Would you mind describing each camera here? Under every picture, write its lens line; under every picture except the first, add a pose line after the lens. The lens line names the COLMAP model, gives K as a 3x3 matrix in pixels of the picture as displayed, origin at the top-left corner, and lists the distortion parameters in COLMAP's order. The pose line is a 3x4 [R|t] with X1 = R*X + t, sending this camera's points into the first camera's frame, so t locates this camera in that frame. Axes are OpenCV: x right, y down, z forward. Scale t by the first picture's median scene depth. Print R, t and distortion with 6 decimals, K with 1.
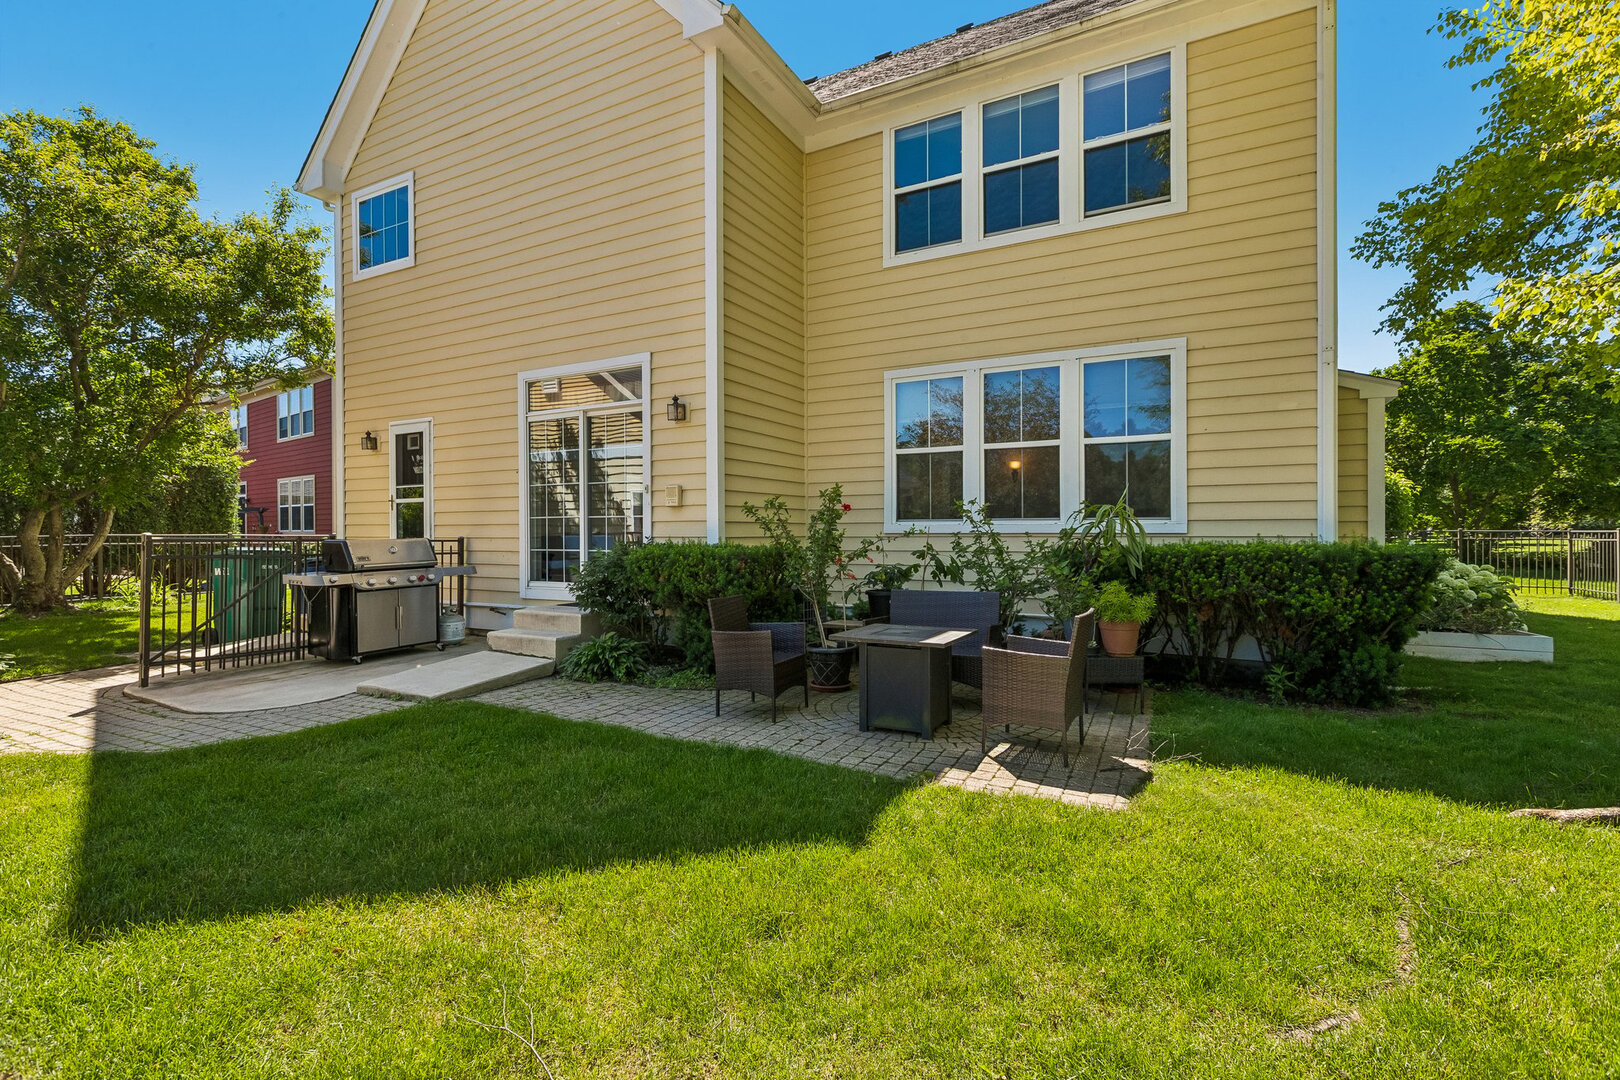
lens RADIAL K [[726.9, 0, 810.1], [0, 726.9, 529.2], [0, 0, 1]] dist [0.004710, -0.001494]
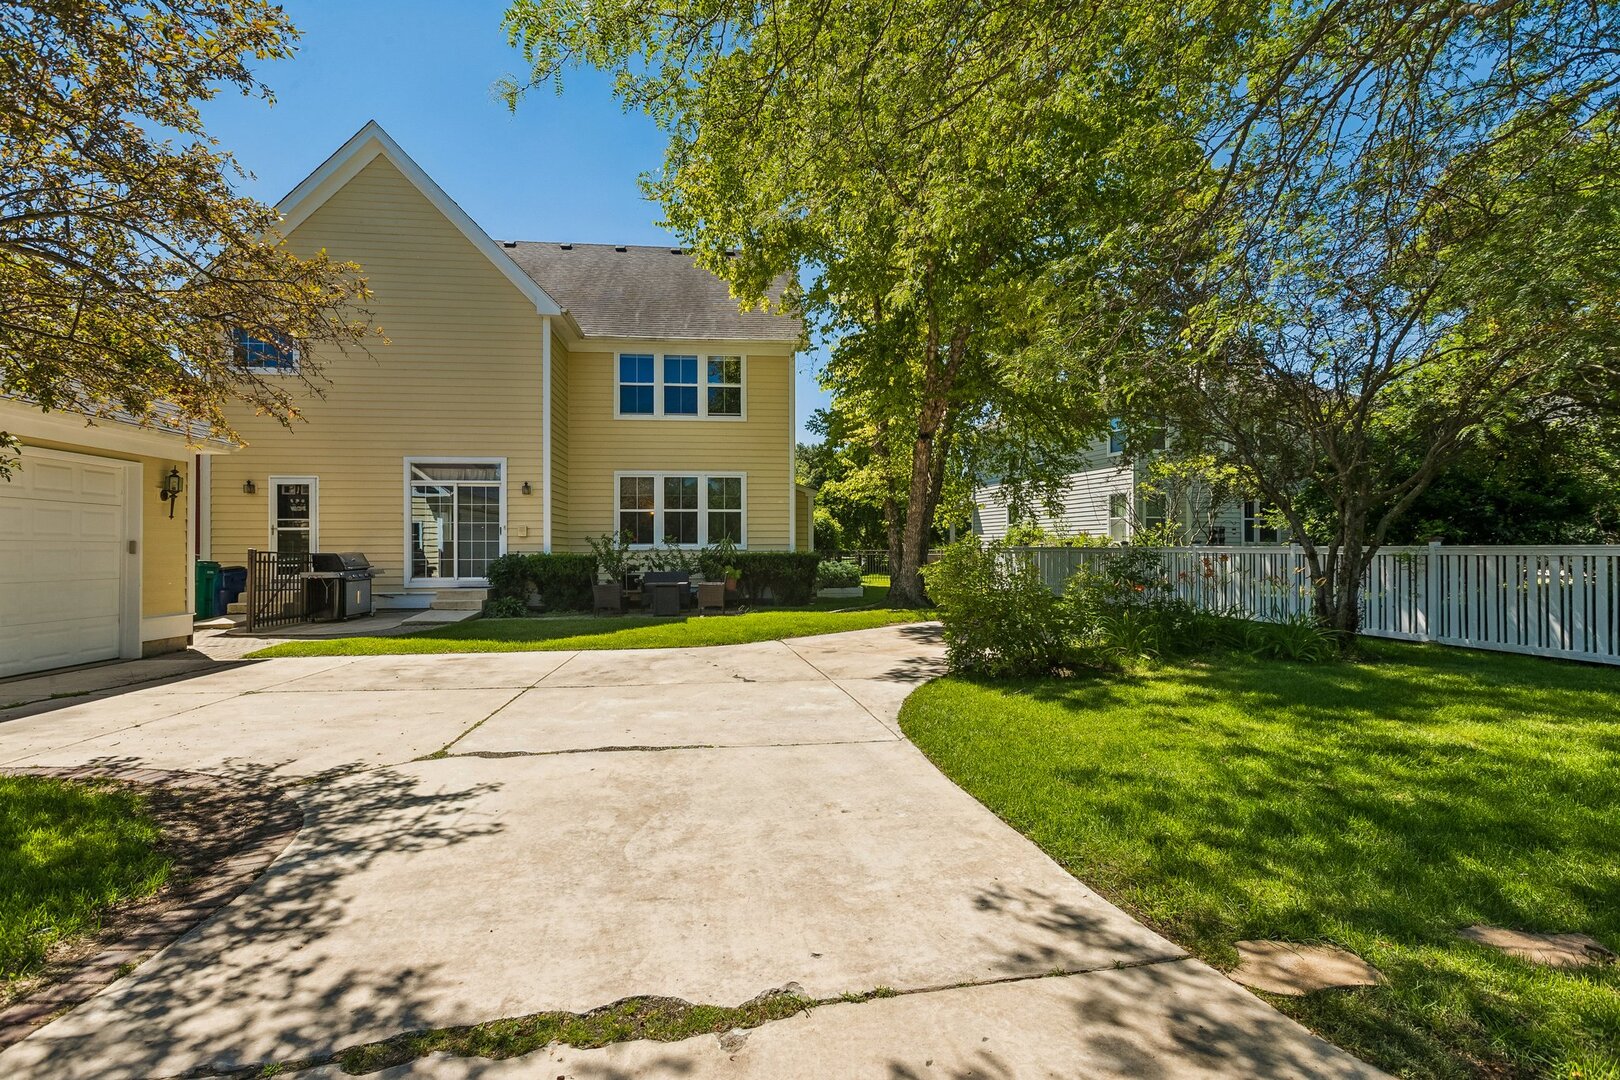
lens RADIAL K [[726.9, 0, 811.8], [0, 726.9, 542.9], [0, 0, 1]] dist [0.004710, -0.001494]
pose [[0.820934, 0.005865, 0.570993, -0.682210], [0.001373, 0.999924, -0.012246, 0.012290], [-0.571021, 0.010837, 0.820864, -1.107167]]
